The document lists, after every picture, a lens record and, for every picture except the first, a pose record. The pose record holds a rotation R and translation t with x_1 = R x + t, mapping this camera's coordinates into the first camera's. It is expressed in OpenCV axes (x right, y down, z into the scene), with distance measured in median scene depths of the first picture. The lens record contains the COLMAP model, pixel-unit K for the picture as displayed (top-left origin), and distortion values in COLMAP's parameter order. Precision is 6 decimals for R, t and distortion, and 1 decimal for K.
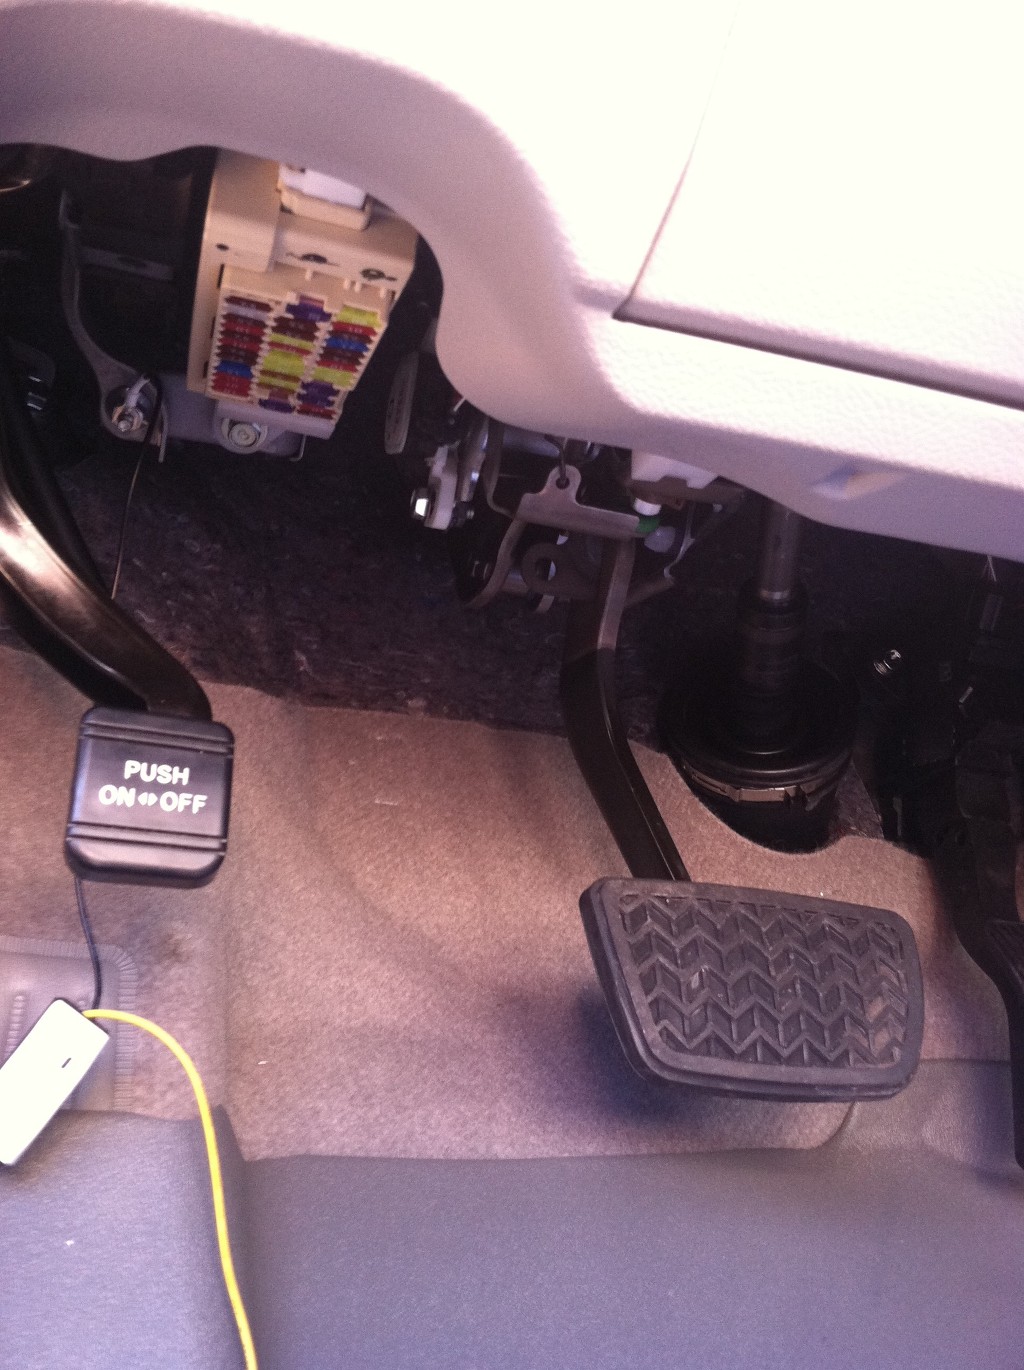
lens RADIAL K [[1557.6, 0, 512.0], [0, 1557.6, 685.0], [0, 0, 1]] dist [0.019951, -0.265081]
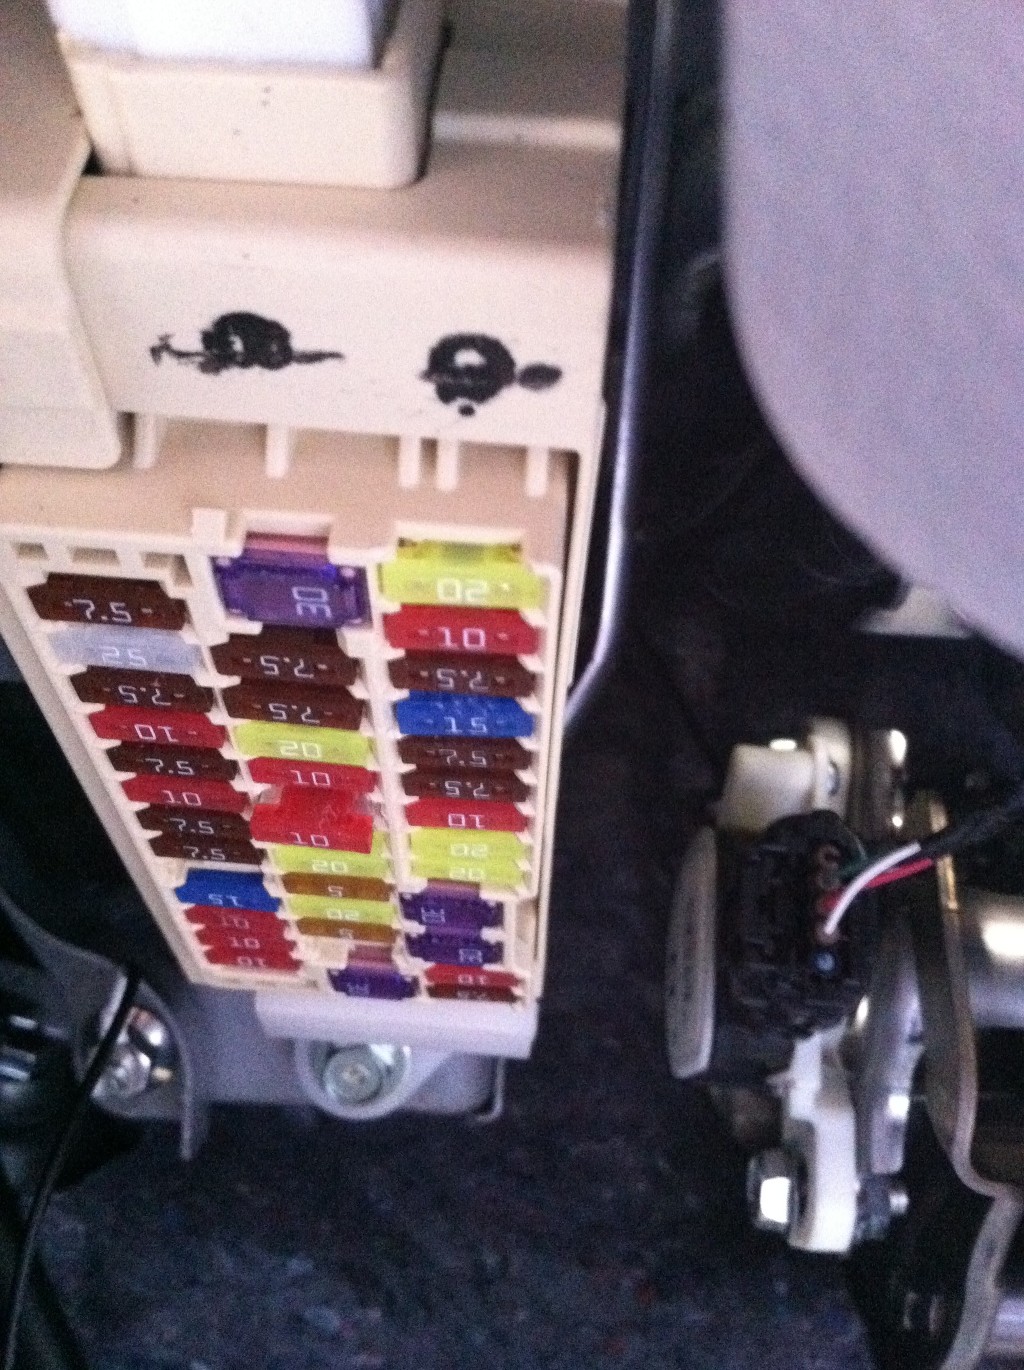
lens RADIAL K [[1557.6, 0, 512.0], [0, 1557.6, 685.0], [0, 0, 1]] dist [0.019951, -0.265081]
pose [[0.971545, -0.166308, -0.168647, -0.035307], [0.084514, 0.908570, -0.409095, -0.078234], [0.221263, 0.383201, 0.896772, 0.585666]]
